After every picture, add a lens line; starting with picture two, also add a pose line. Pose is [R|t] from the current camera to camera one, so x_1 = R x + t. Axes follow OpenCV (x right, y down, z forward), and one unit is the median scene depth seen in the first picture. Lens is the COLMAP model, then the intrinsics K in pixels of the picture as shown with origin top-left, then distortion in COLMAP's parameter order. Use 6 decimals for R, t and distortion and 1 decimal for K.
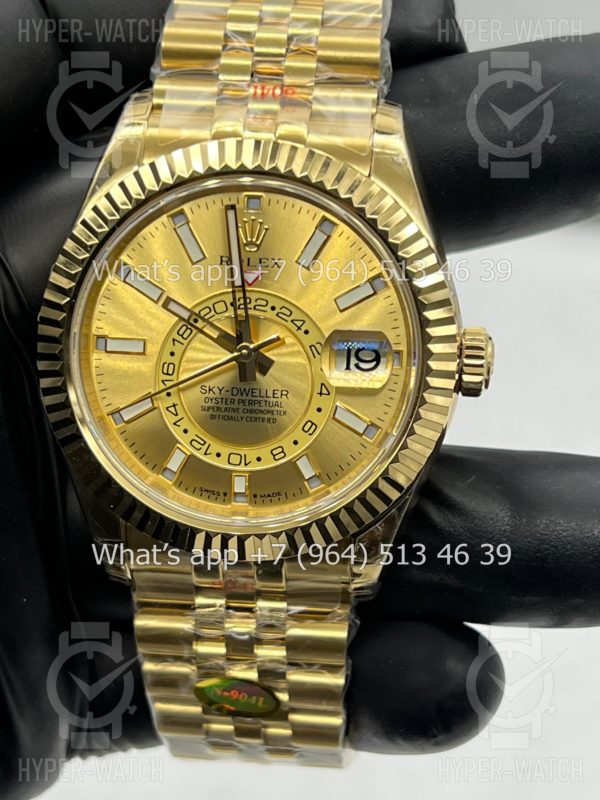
lens RADIAL K [[1811.2, 0, 305.9], [0, 1811.2, 396.5], [0, 0, 1]] dist [0.209954, 0.000000]
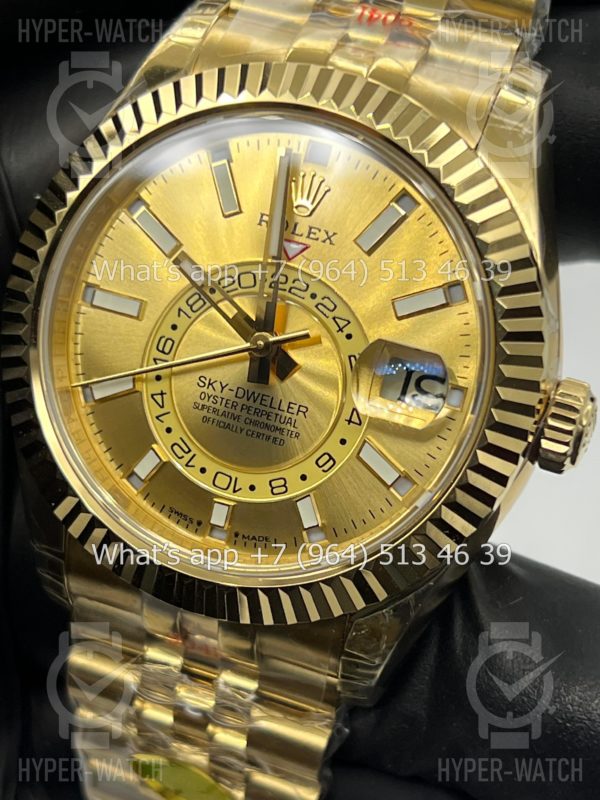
lens RADIAL K [[1811.2, 0, 302.6], [0, 1811.2, 404.5], [0, 0, 1]] dist [0.209954, 0.000000]
pose [[0.963246, 0.220224, -0.153811, 0.102776], [-0.223430, 0.974713, -0.003659, -0.001109], [0.149115, 0.037891, 0.988094, 0.258087]]
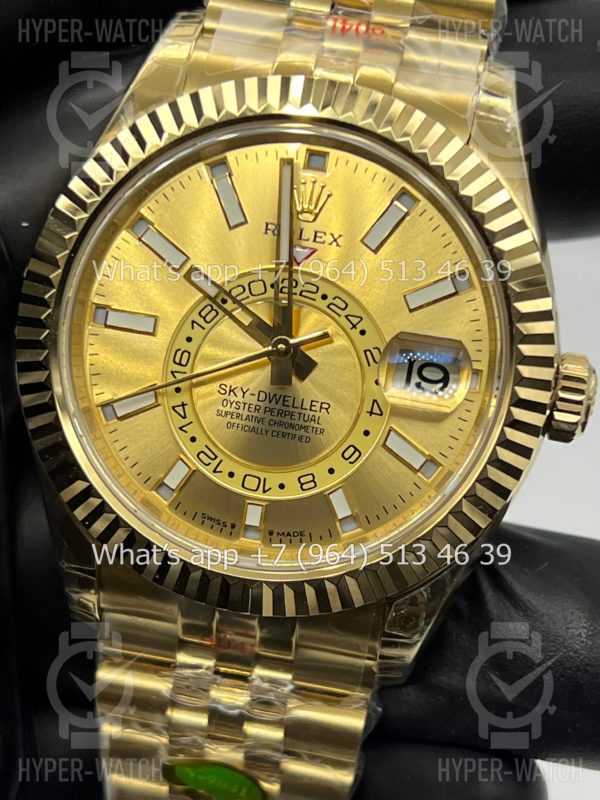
lens RADIAL K [[1811.2, 0, 305.1], [0, 1811.2, 400.7], [0, 0, 1]] dist [0.209954, 0.000000]
pose [[0.992305, 0.123762, 0.003609, -0.023492], [-0.123515, 0.991511, -0.040607, 0.028576], [-0.008604, 0.039849, 0.999169, 0.217989]]
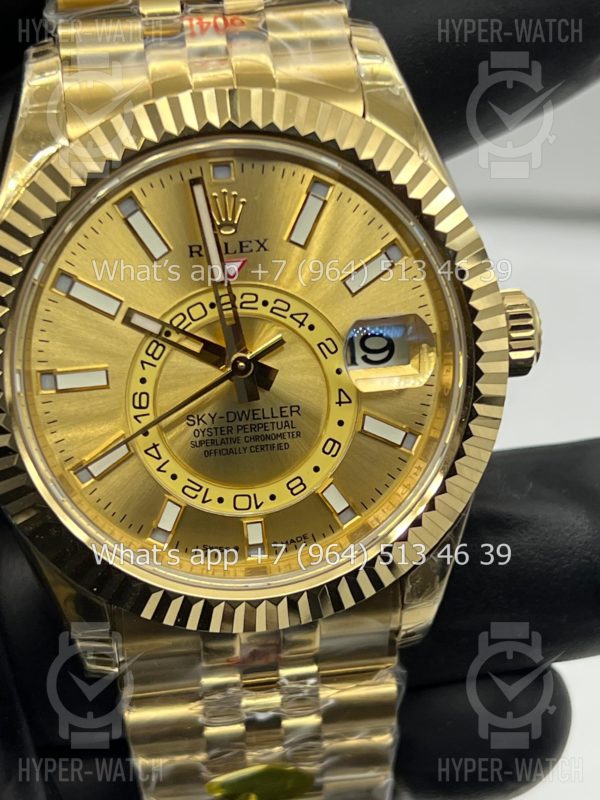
lens RADIAL K [[1811.2, 0, 299.0], [0, 1811.2, 400.0], [0, 0, 1]] dist [0.209954, 0.000000]
pose [[0.972684, -0.153244, 0.174361, -0.145121], [0.145194, 0.987696, 0.058098, -0.050616], [-0.181119, -0.031195, 0.982966, 0.232996]]
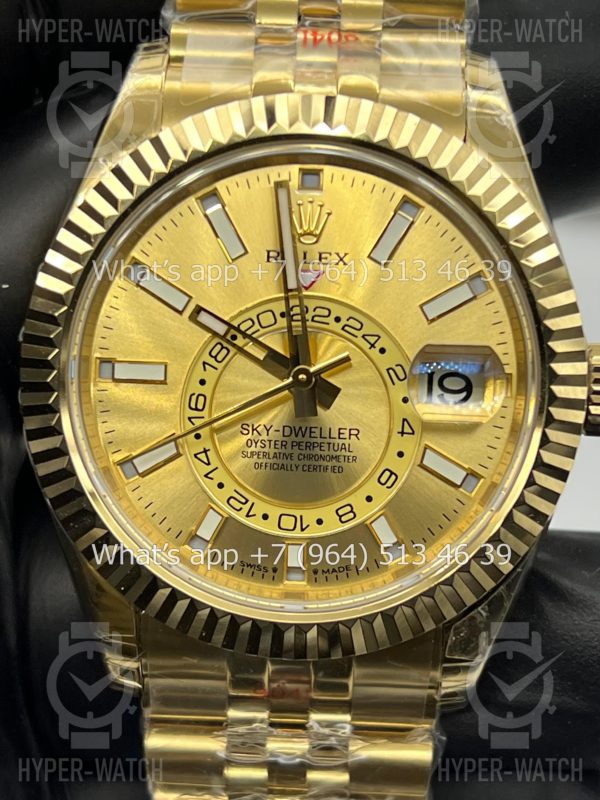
lens RADIAL K [[1811.2, 0, 296.6], [0, 1811.2, 396.0], [0, 0, 1]] dist [0.209954, 0.000000]
pose [[0.997895, -0.009991, 0.064076, -0.083099], [0.013301, 0.998587, -0.051446, 0.021250], [-0.063472, 0.052190, 0.996618, 0.254501]]
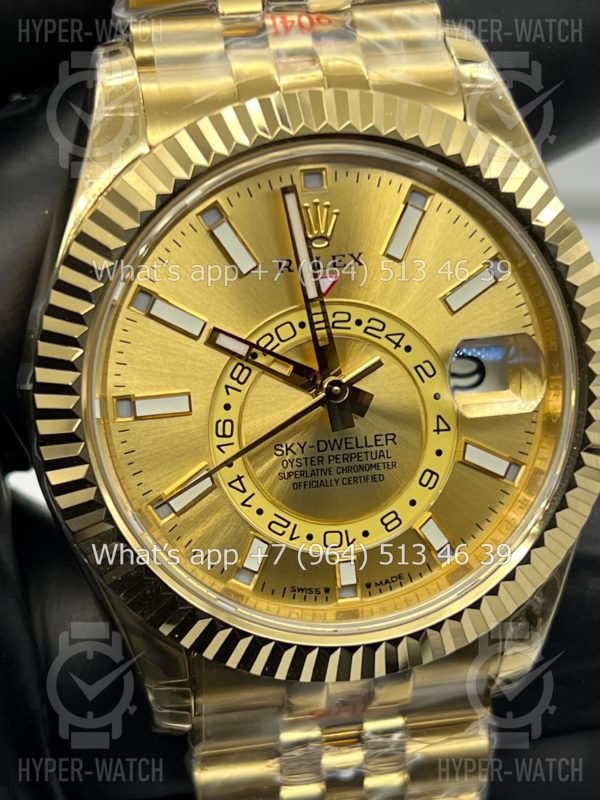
lens RADIAL K [[1811.2, 0, 296.9], [0, 1811.2, 402.9], [0, 0, 1]] dist [0.209954, 0.000000]
pose [[0.961947, -0.151912, 0.227115, -0.208058], [0.147512, 0.988393, 0.036324, -0.046784], [-0.229997, -0.001440, 0.973190, 0.308749]]
